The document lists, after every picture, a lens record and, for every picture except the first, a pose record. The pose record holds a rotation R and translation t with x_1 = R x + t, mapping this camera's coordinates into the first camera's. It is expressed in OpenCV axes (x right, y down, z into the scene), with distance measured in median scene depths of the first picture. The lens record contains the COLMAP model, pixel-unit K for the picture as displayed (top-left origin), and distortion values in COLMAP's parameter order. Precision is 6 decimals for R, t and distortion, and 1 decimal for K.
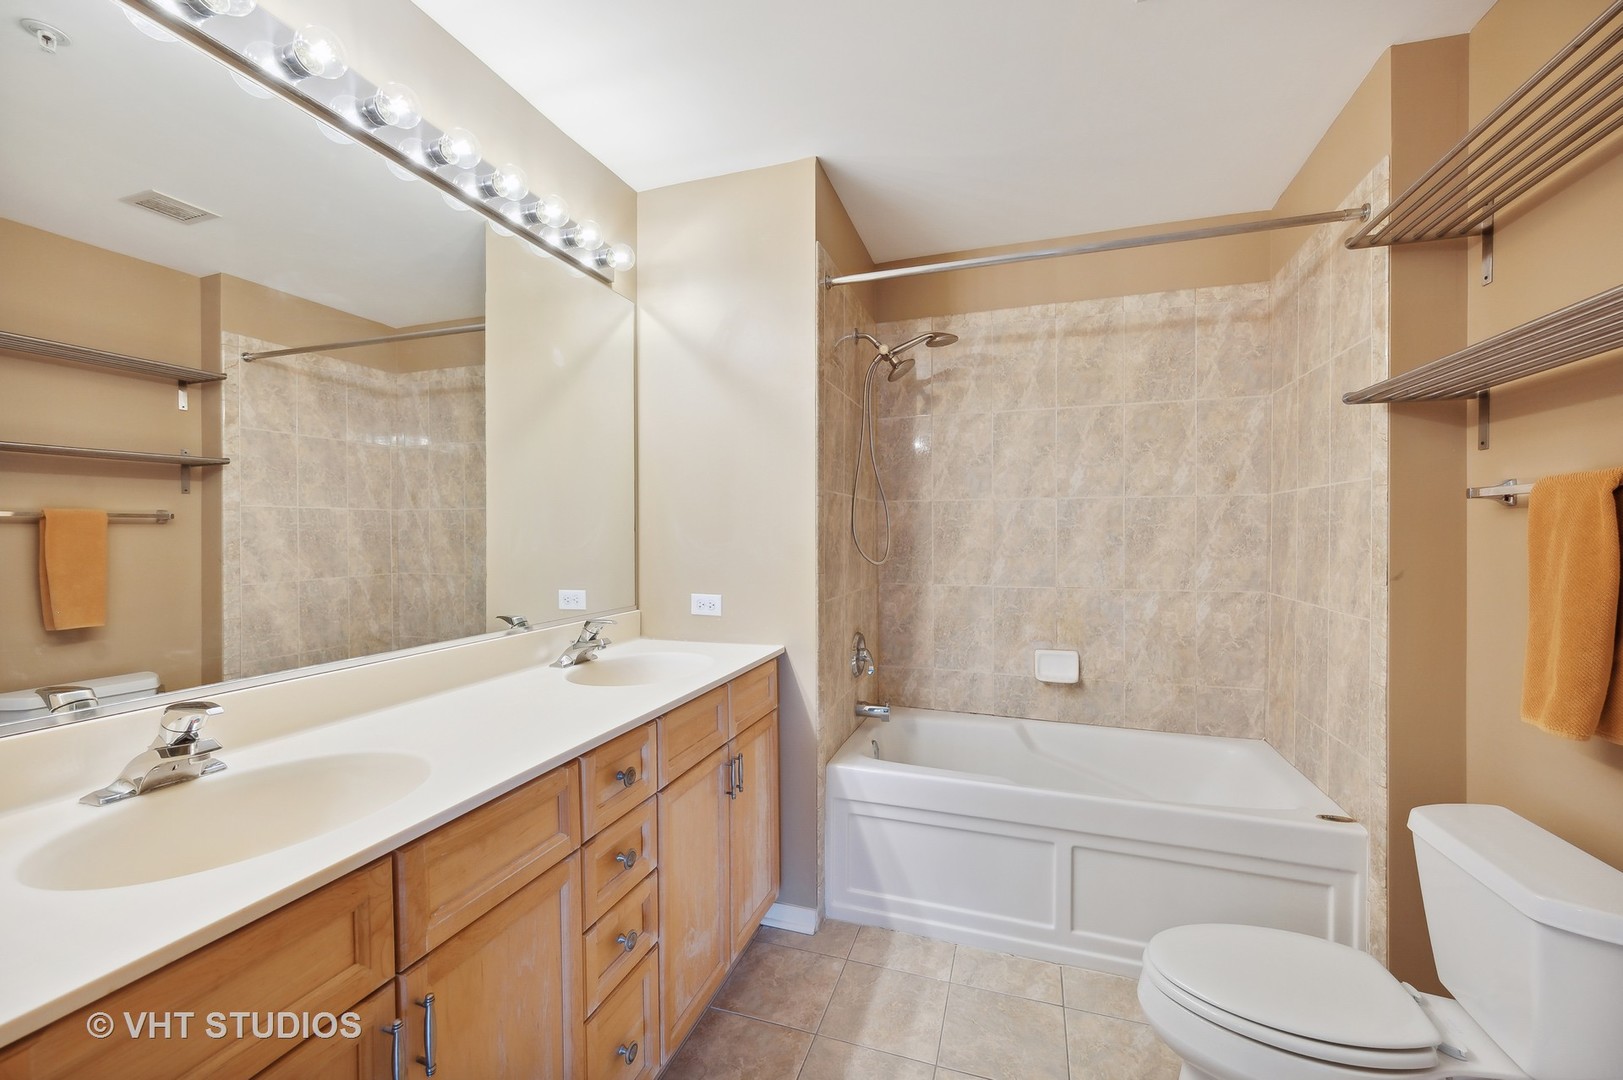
lens RADIAL K [[657.9, 0, 811.1], [0, 657.9, 531.4], [0, 0, 1]] dist [-0.000313, -0.000014]
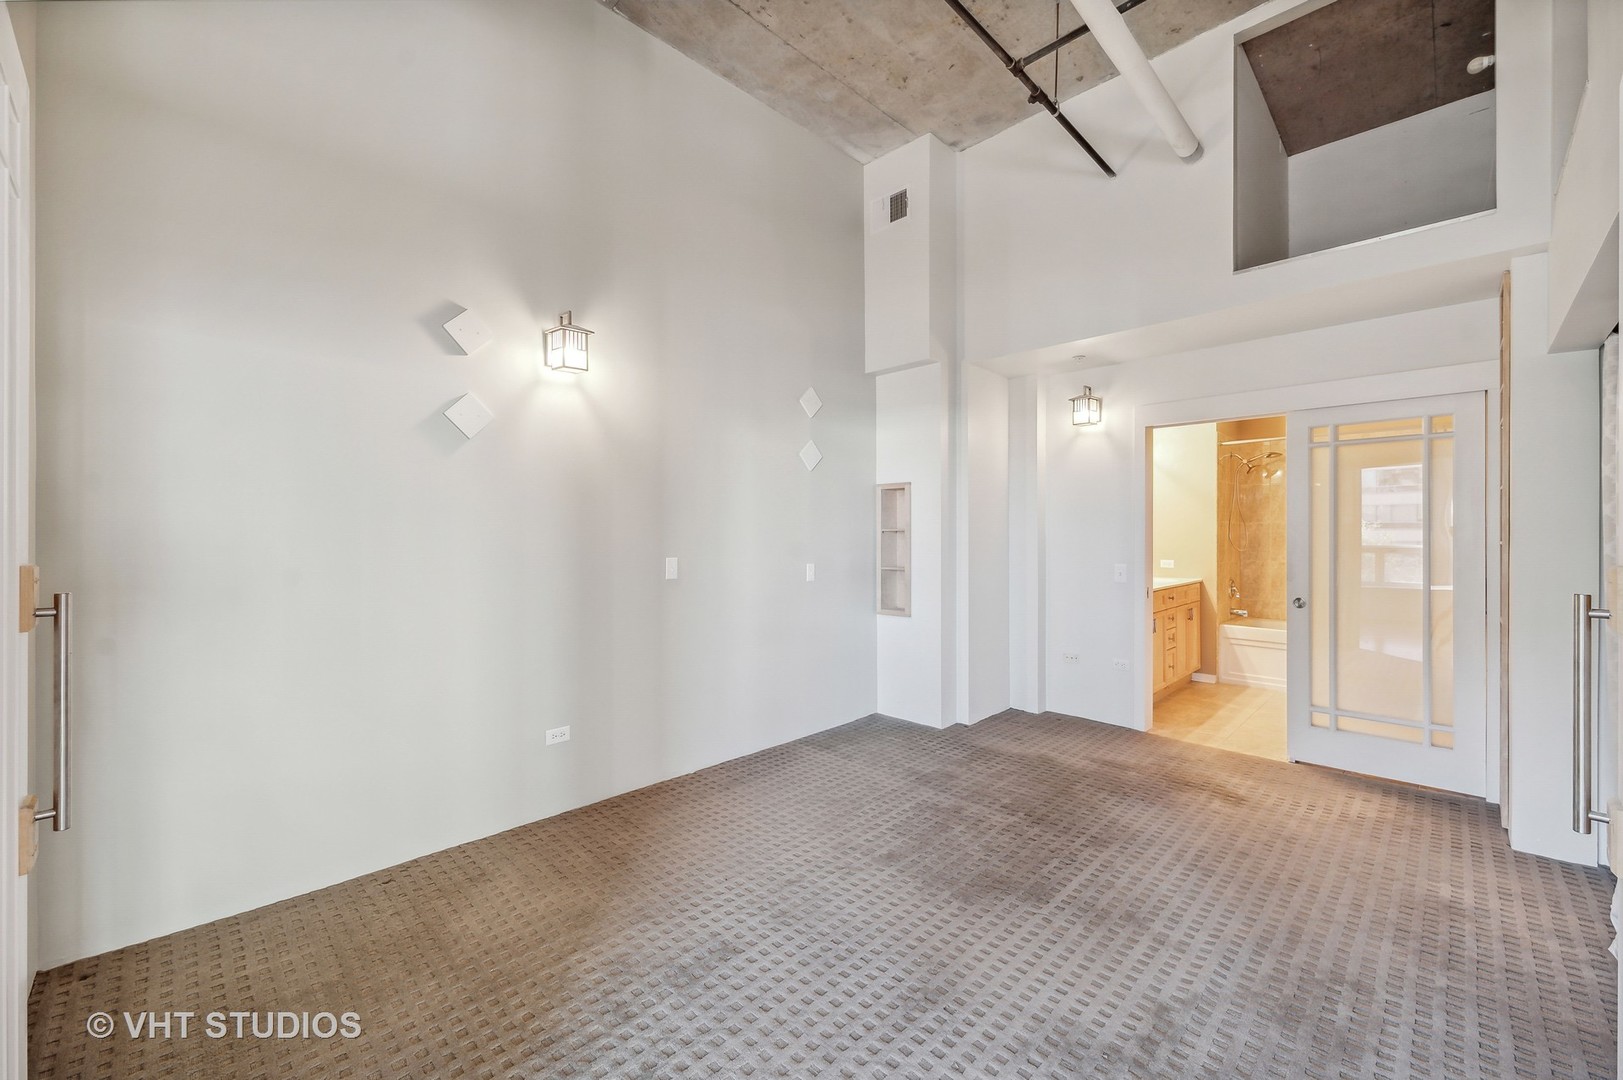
lens RADIAL K [[657.9, 0, 811.1], [0, 657.9, 531.4], [0, 0, 1]] dist [-0.000313, -0.000014]
pose [[0.898297, 0.001347, -0.439387, -0.260318], [-0.002388, 0.999995, -0.001816, -0.012748], [0.439382, 0.002681, 0.898296, -1.883071]]
